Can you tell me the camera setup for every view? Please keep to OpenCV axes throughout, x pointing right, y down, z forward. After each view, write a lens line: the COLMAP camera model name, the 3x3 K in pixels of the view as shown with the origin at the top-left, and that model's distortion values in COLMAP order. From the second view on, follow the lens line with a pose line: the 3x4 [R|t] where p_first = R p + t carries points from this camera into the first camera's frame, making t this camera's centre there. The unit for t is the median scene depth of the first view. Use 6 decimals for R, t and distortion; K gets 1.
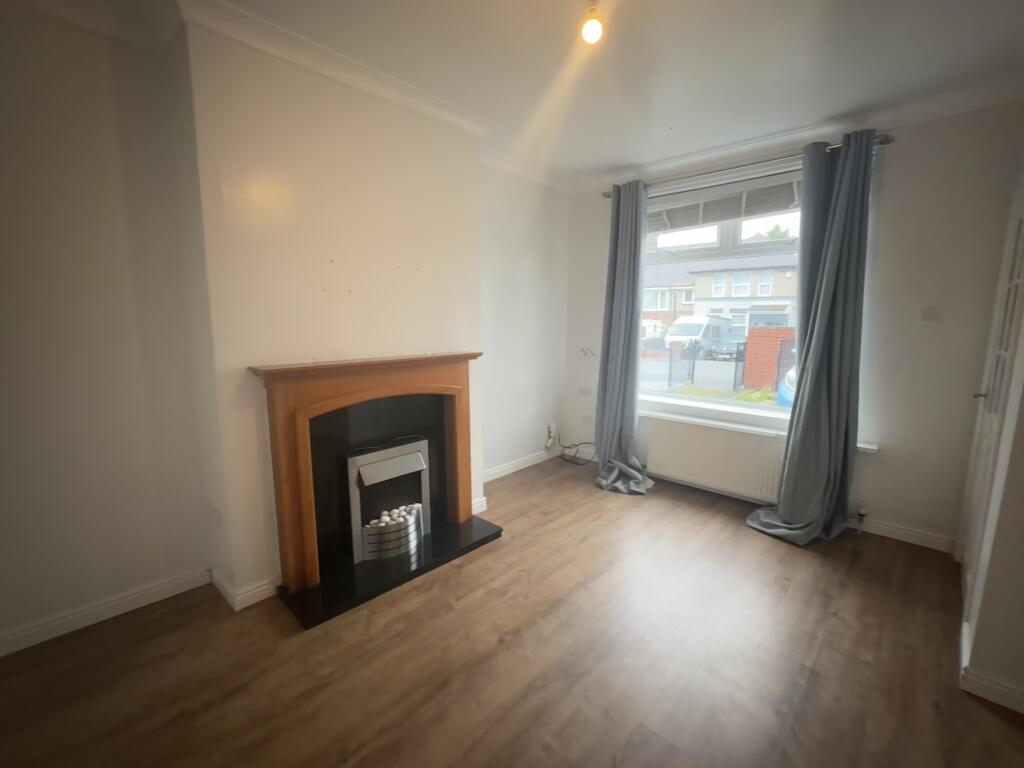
lens RADIAL K [[445.1, 0, 510.1], [0, 445.1, 381.9], [0, 0, 1]] dist [0.002205, 0.000441]
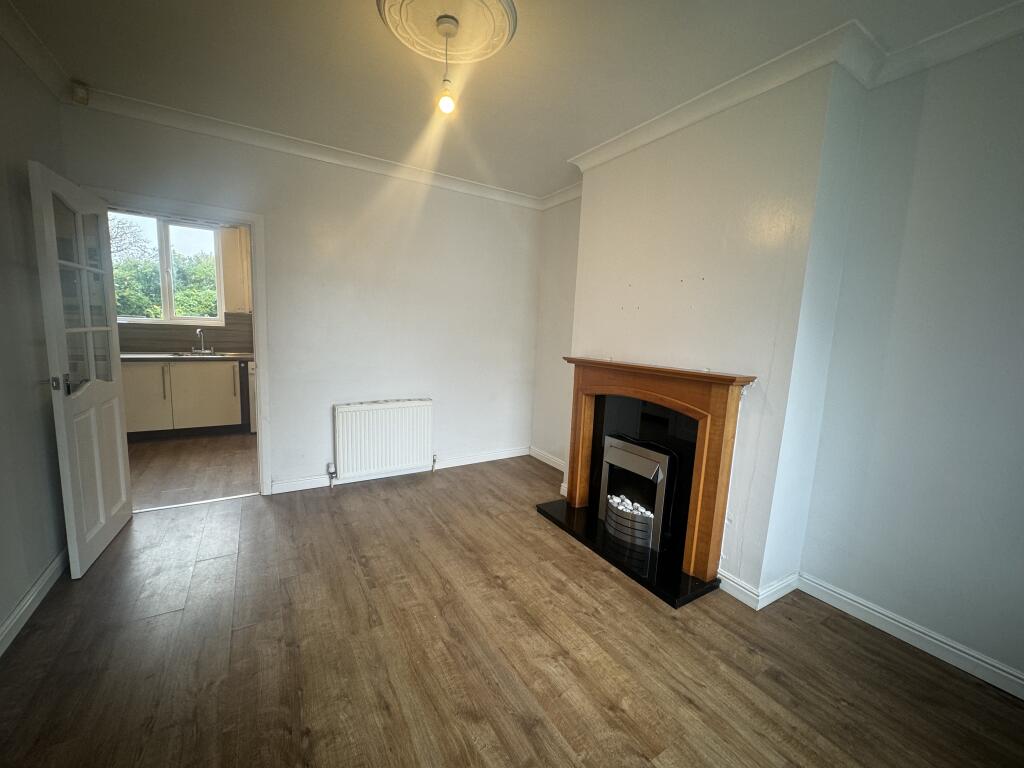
lens RADIAL K [[407.6, 0, 507.7], [0, 407.6, 387.9], [0, 0, 1]] dist [0.002526, 0.000975]
pose [[-0.262131, 0.116085, -0.958025, 0.759121], [-0.182852, 0.968781, 0.167420, -0.098168], [0.947551, 0.219062, -0.232721, 0.888140]]
